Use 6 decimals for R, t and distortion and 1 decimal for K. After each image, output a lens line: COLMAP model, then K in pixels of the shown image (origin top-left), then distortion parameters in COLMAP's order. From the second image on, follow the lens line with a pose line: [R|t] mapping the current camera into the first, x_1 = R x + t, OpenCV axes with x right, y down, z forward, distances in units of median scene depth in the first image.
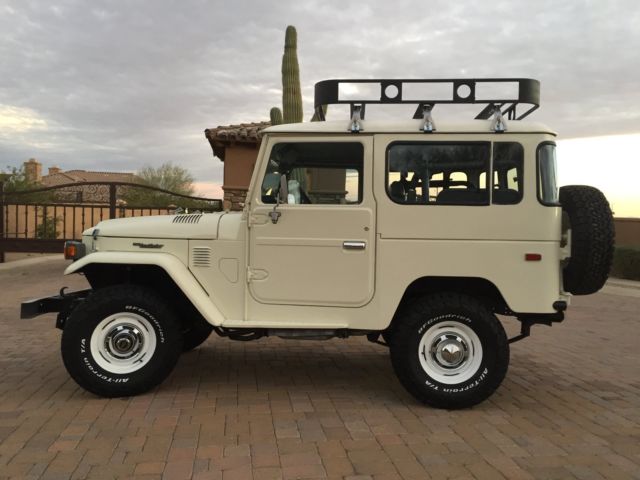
lens RADIAL K [[554.0, 0, 320.0], [0, 554.0, 240.0], [0, 0, 1]] dist [0.069904, -0.087386]
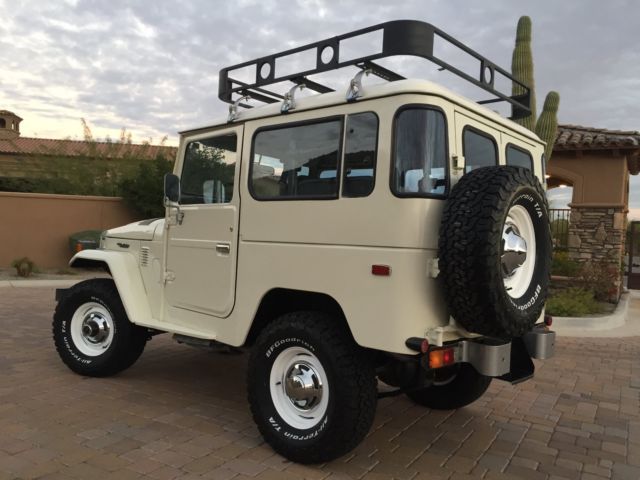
lens RADIAL K [[554.0, 0, 320.0], [0, 554.0, 240.0], [0, 0, 1]] dist [0.069904, -0.087386]
pose [[0.783647, 0.015650, -0.621009, 0.740600], [-0.042211, 0.998714, -0.028097, 0.015327], [0.619770, 0.048232, 0.783300, 0.394497]]
